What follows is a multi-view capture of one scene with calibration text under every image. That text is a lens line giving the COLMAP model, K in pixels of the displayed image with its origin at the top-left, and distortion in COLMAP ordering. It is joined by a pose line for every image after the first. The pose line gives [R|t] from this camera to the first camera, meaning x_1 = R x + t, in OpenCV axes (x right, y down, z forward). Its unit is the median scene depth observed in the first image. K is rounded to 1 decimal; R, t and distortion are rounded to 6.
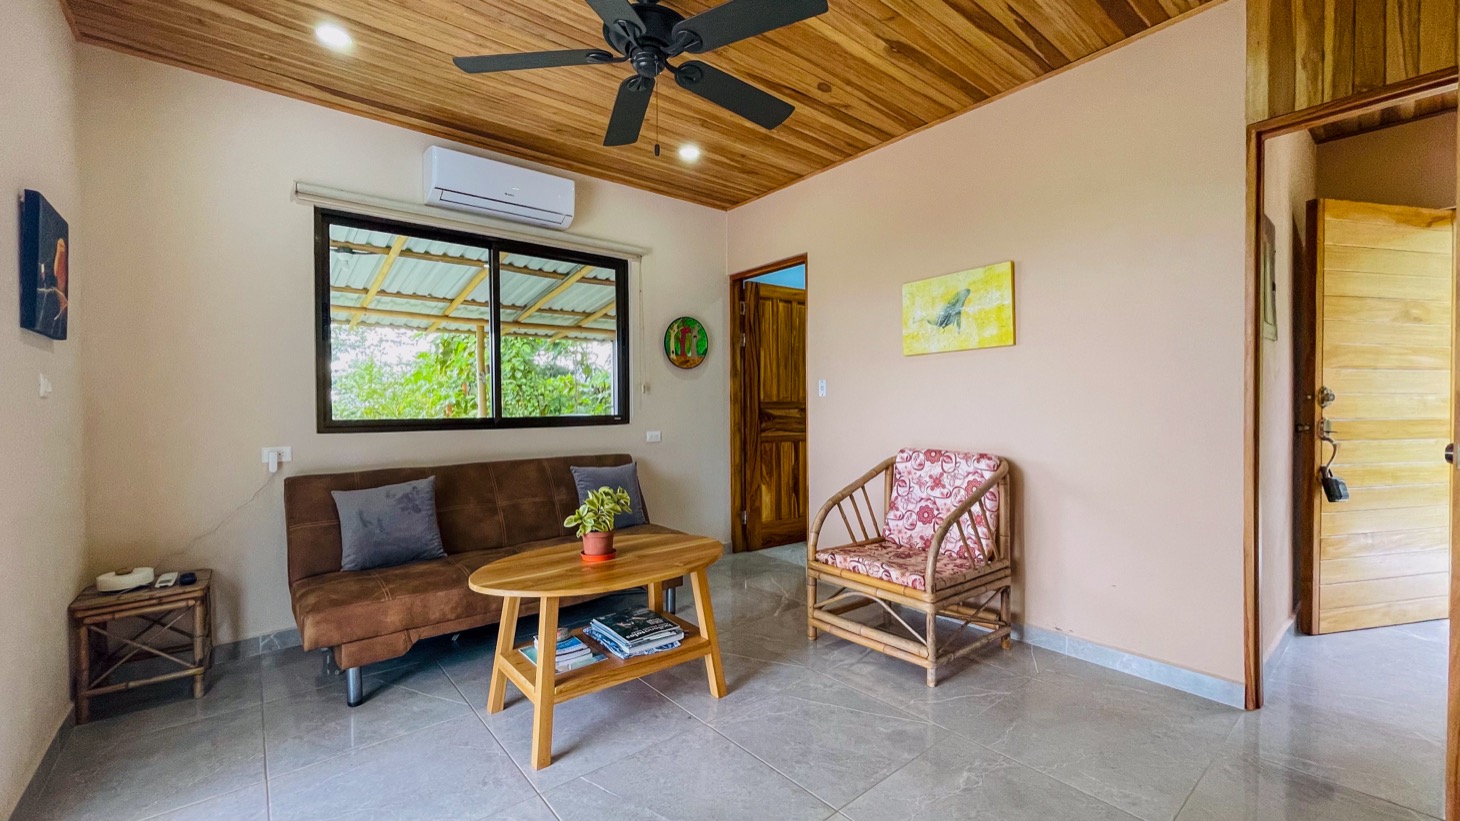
lens RADIAL K [[589.9, 0, 725.3], [0, 589.9, 412.8], [0, 0, 1]] dist [0.002089, 0.000712]
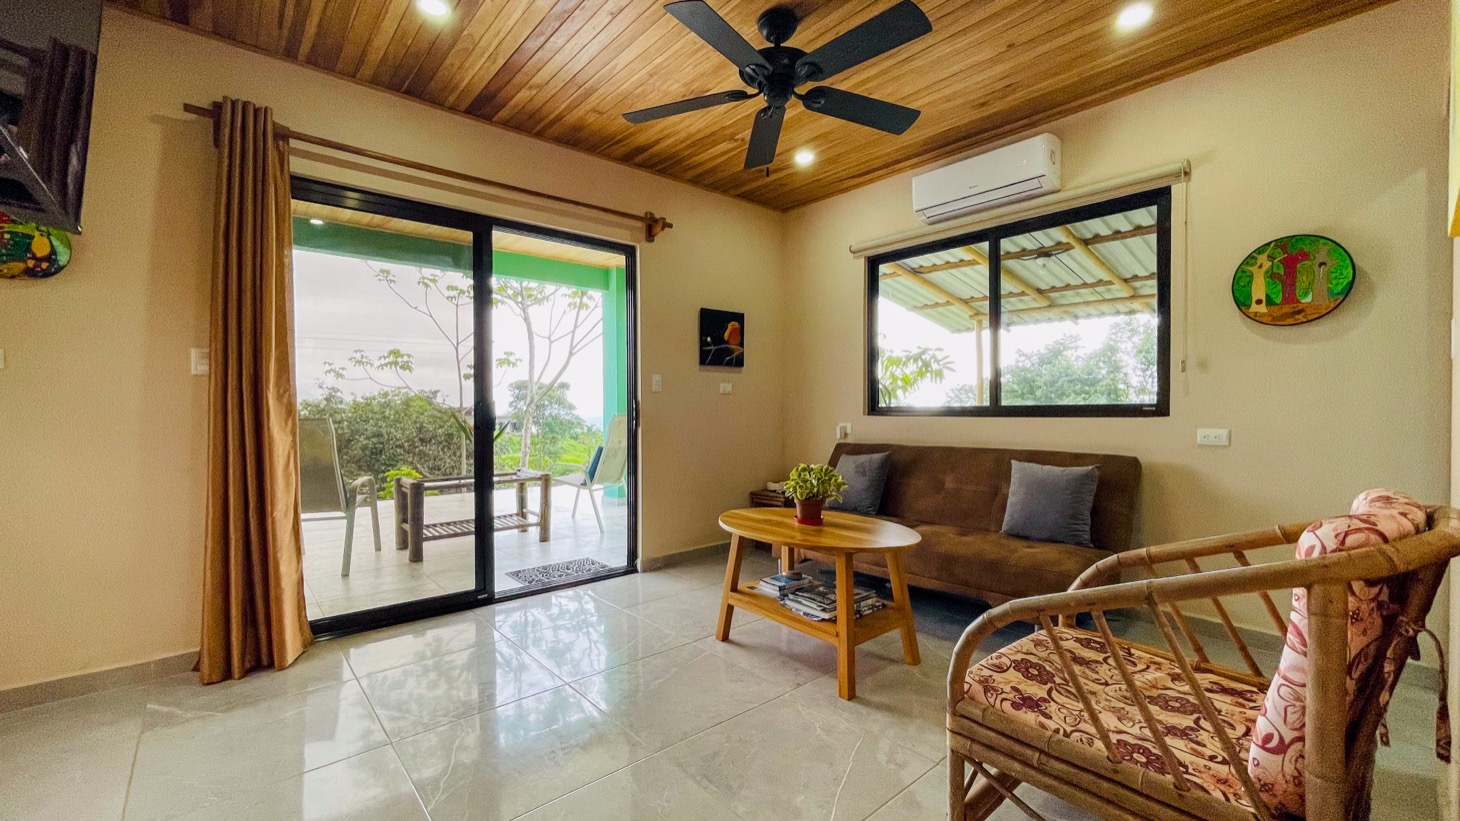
lens RADIAL K [[589.9, 0, 718.9], [0, 589.9, 412.8], [0, 0, 1]] dist [0.002089, 0.000712]
pose [[0.022354, 0.022948, -0.999487, 0.538998], [0.005710, 0.999717, 0.023081, -0.004750], [0.999734, -0.006223, 0.022217, 0.440598]]
